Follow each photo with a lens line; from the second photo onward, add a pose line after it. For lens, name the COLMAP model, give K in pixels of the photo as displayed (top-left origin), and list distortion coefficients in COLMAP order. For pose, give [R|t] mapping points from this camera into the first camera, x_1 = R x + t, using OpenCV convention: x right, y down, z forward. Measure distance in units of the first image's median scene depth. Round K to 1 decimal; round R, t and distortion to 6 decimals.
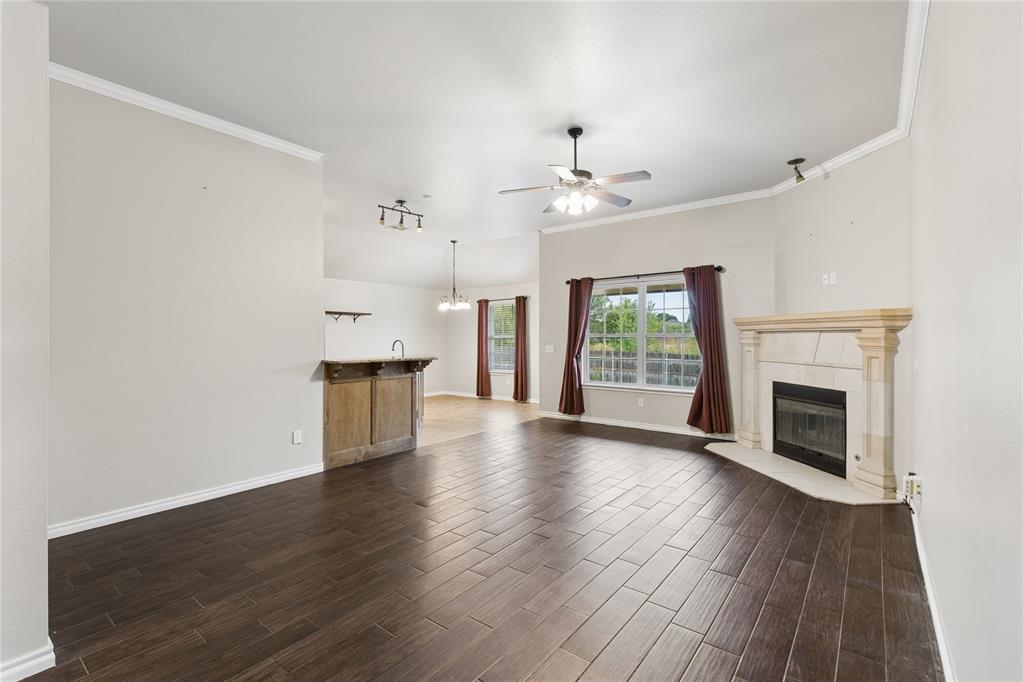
lens RADIAL K [[459.3, 0, 507.0], [0, 459.3, 339.5], [0, 0, 1]] dist [0.001564, 0.001770]
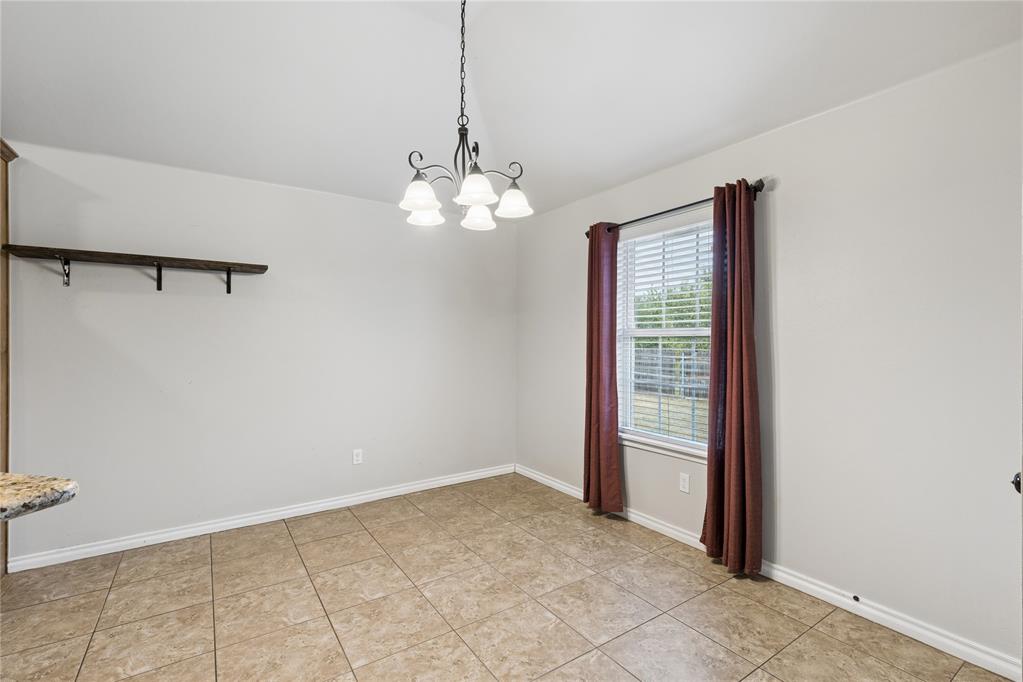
lens RADIAL K [[459.3, 0, 509.5], [0, 459.3, 335.8], [0, 0, 1]] dist [0.001564, 0.001770]
pose [[0.956520, 0.000017, -0.291665, -0.018778], [0.001506, 0.999986, 0.004995, -0.005119], [0.291661, -0.005217, 0.956507, 0.677153]]
